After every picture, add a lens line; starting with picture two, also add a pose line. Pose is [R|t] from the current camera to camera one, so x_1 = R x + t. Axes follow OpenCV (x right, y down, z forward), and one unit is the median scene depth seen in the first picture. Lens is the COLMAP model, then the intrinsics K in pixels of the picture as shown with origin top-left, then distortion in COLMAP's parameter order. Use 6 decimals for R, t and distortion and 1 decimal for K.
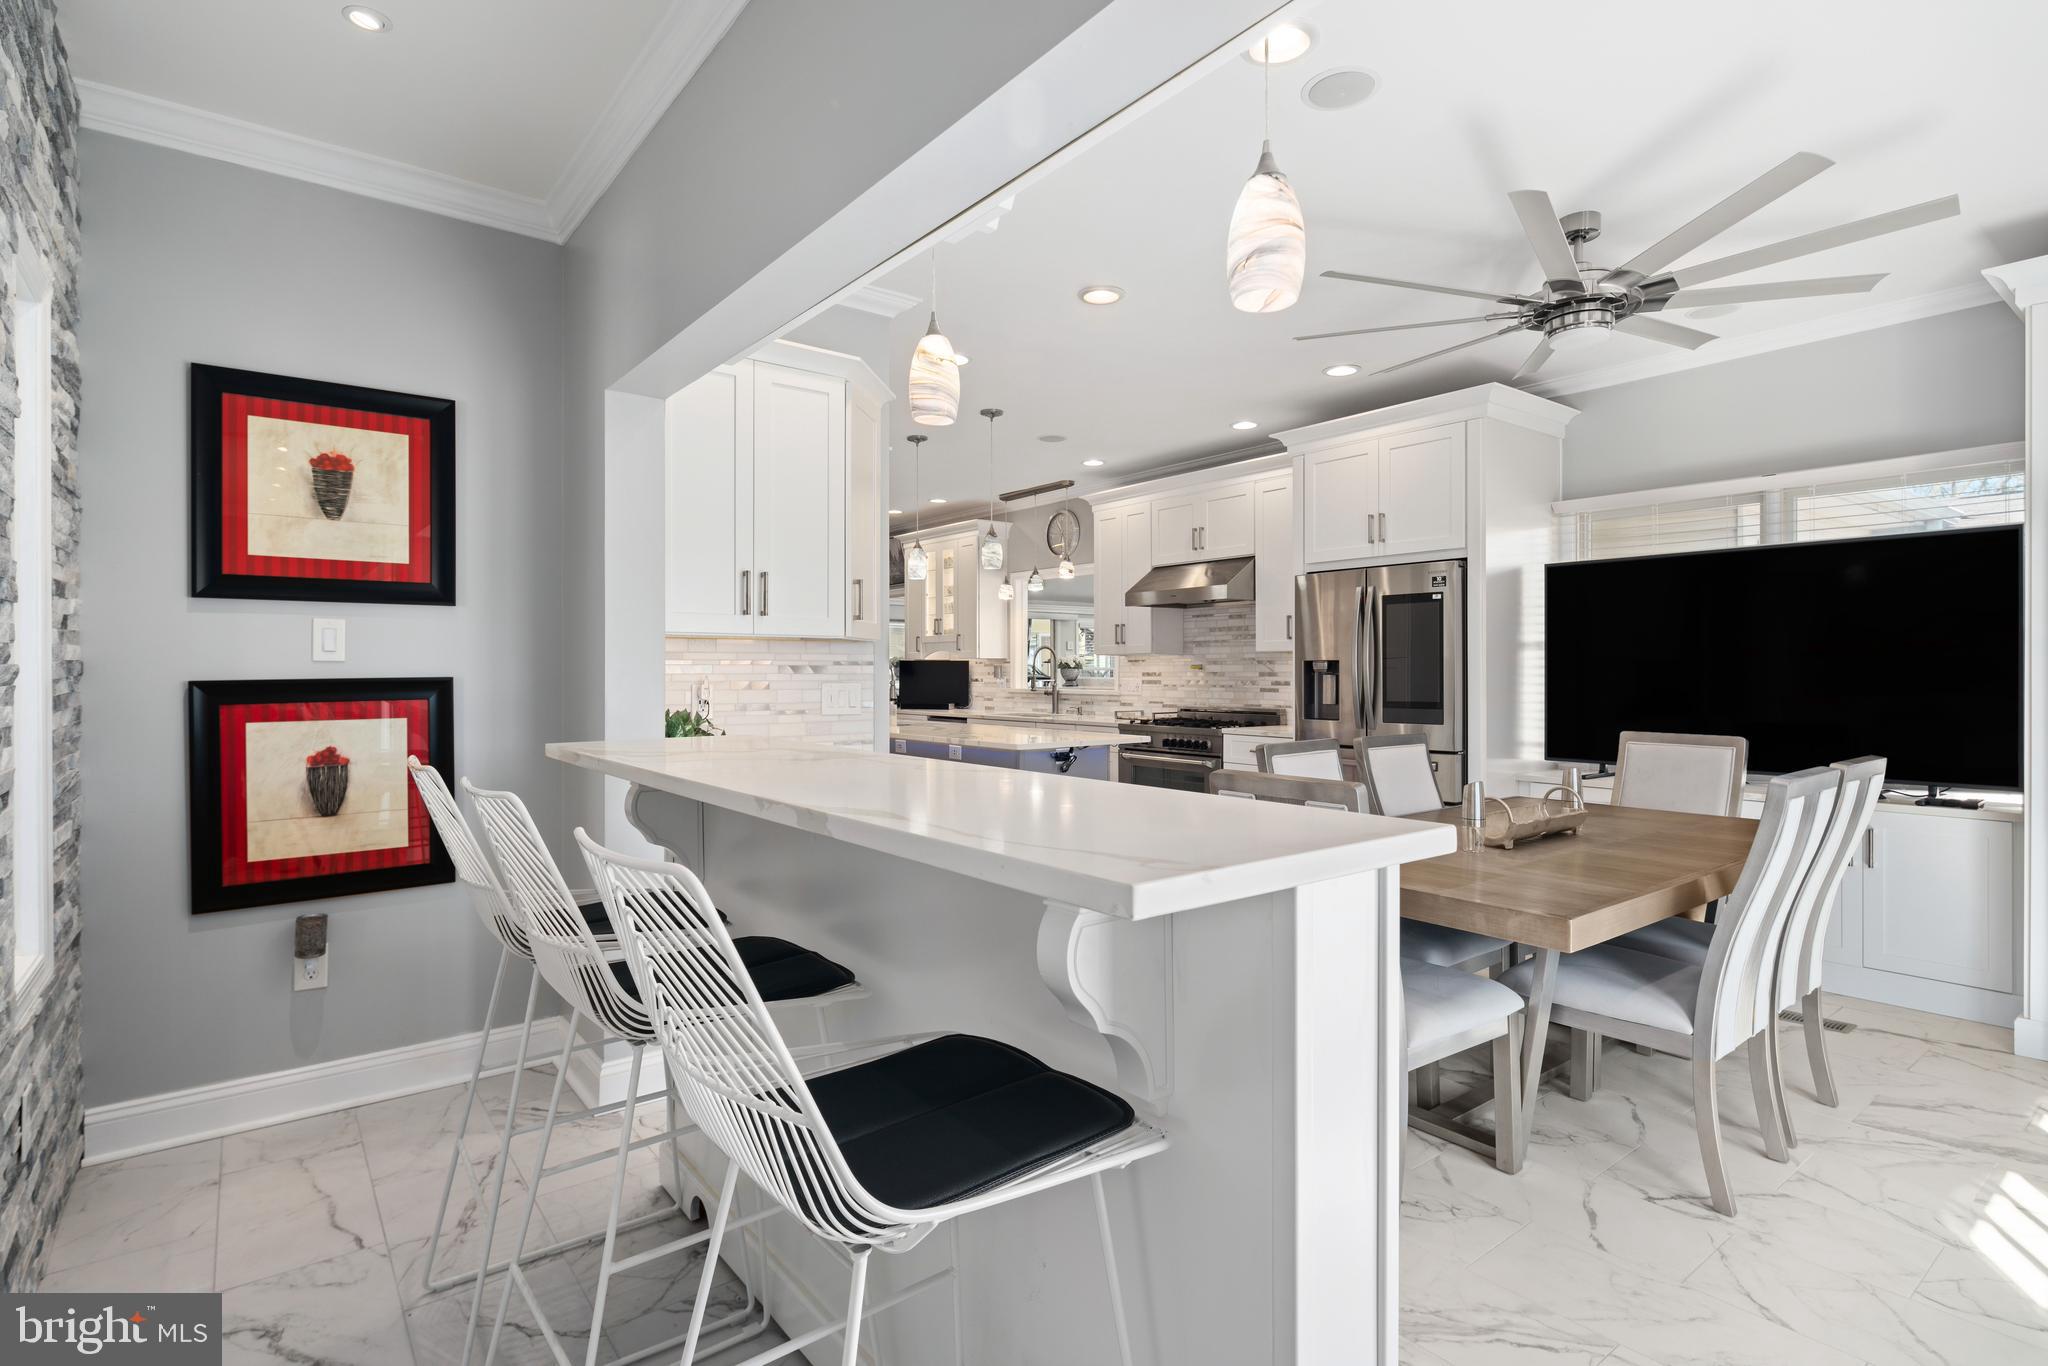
lens RADIAL K [[1002.3, 0, 1048.3], [0, 1002.3, 672.0], [0, 0, 1]] dist [0.008376, -0.005579]
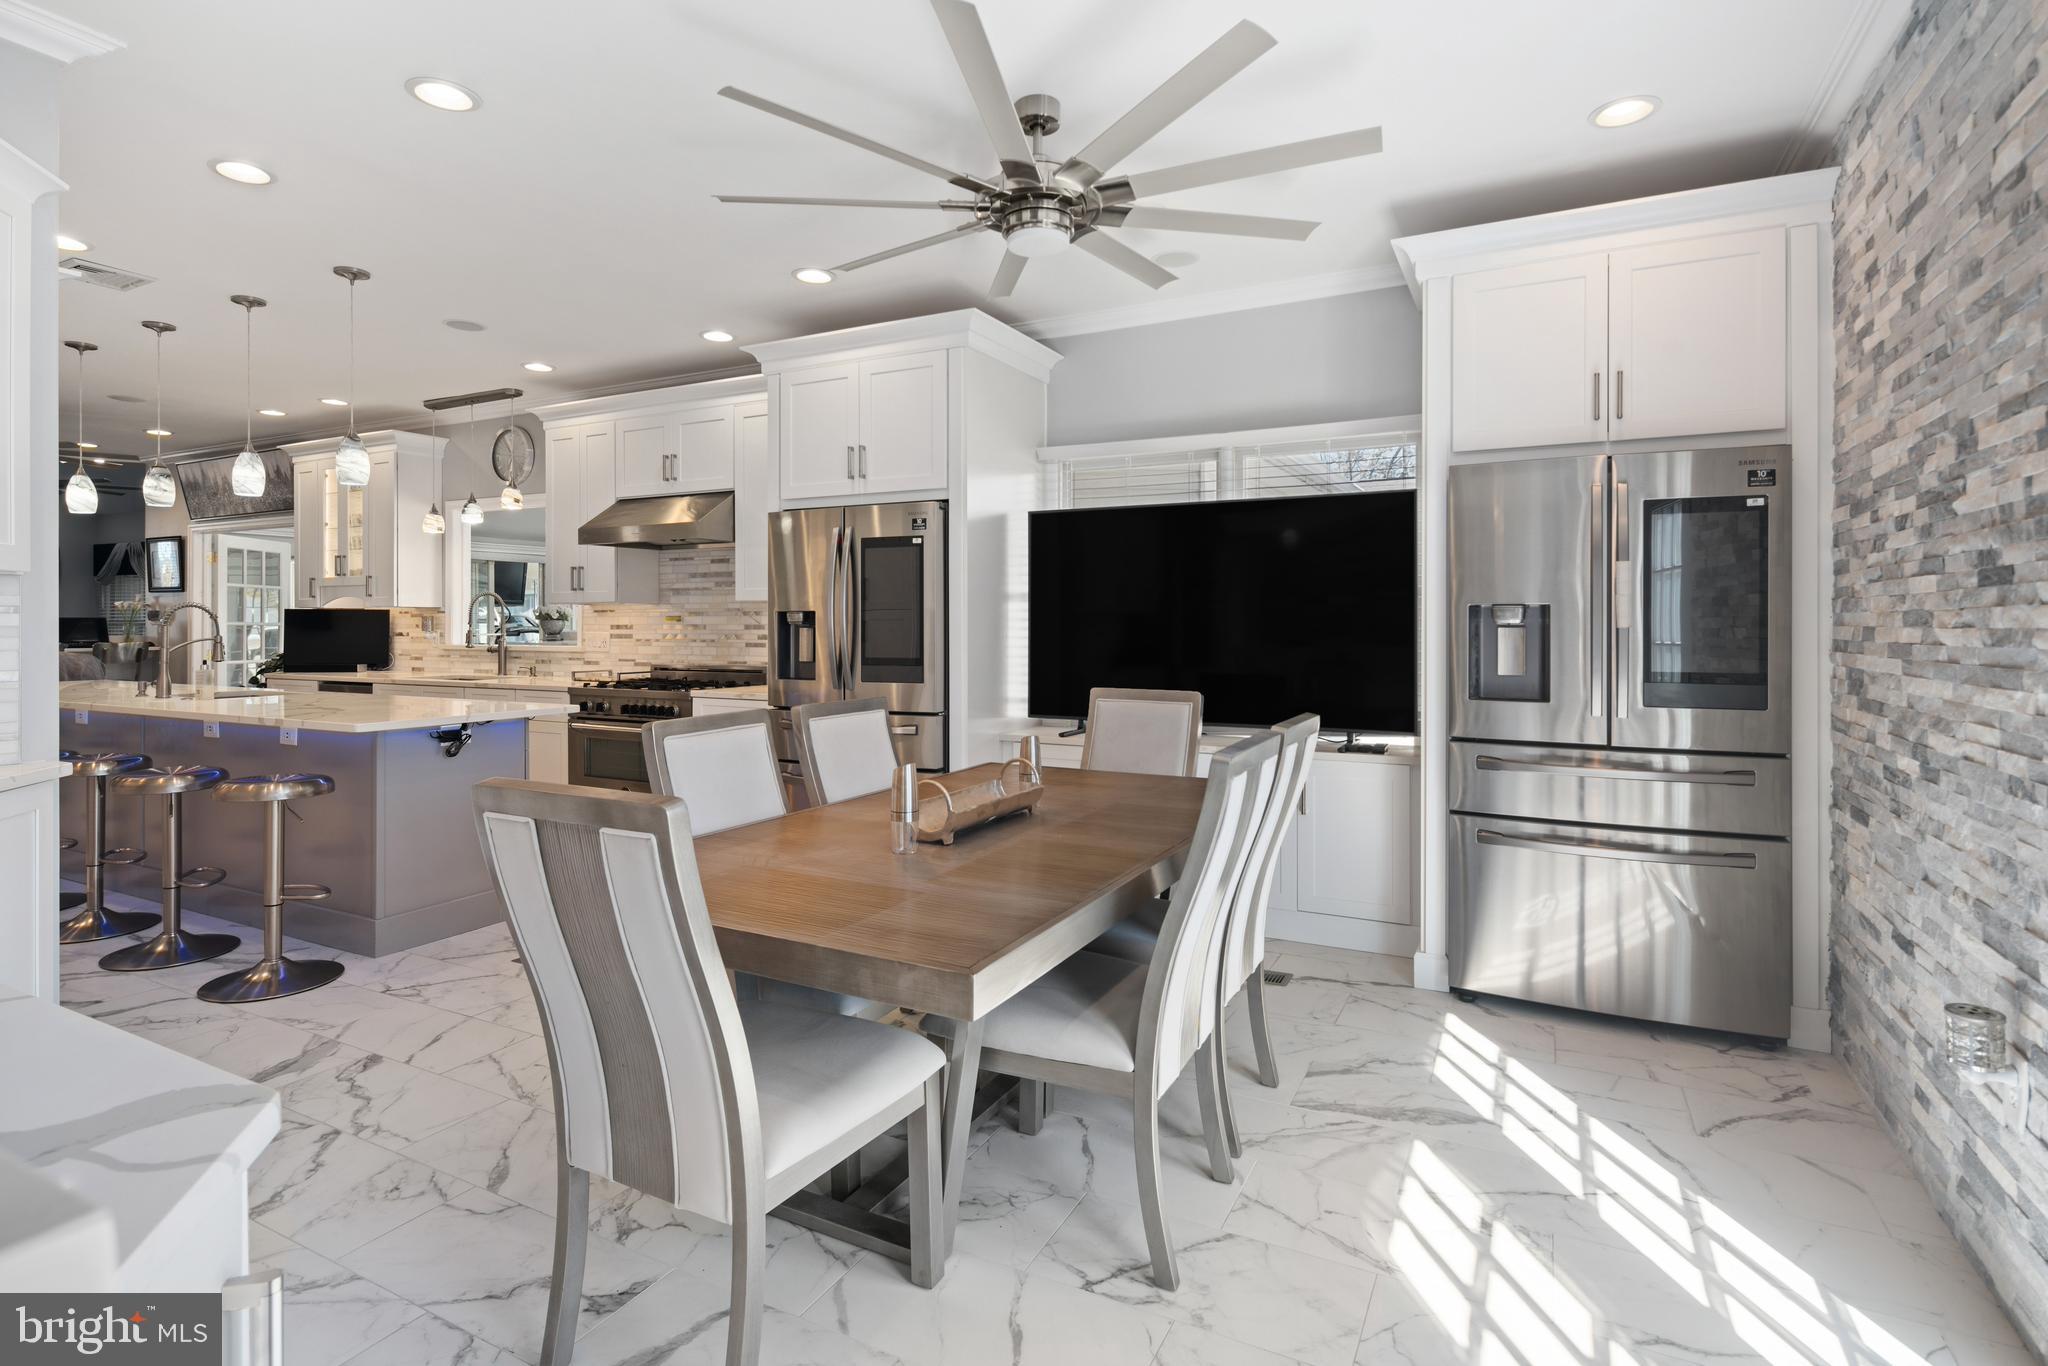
lens RADIAL K [[1002.3, 0, 1024.1], [0, 1002.3, 622.4], [0, 0, 1]] dist [0.008376, -0.005579]
pose [[0.913688, 0.001883, 0.406411, 0.102555], [-0.001021, 0.999997, -0.002339, 0.000019], [-0.406414, 0.001722, 0.913687, 0.131367]]
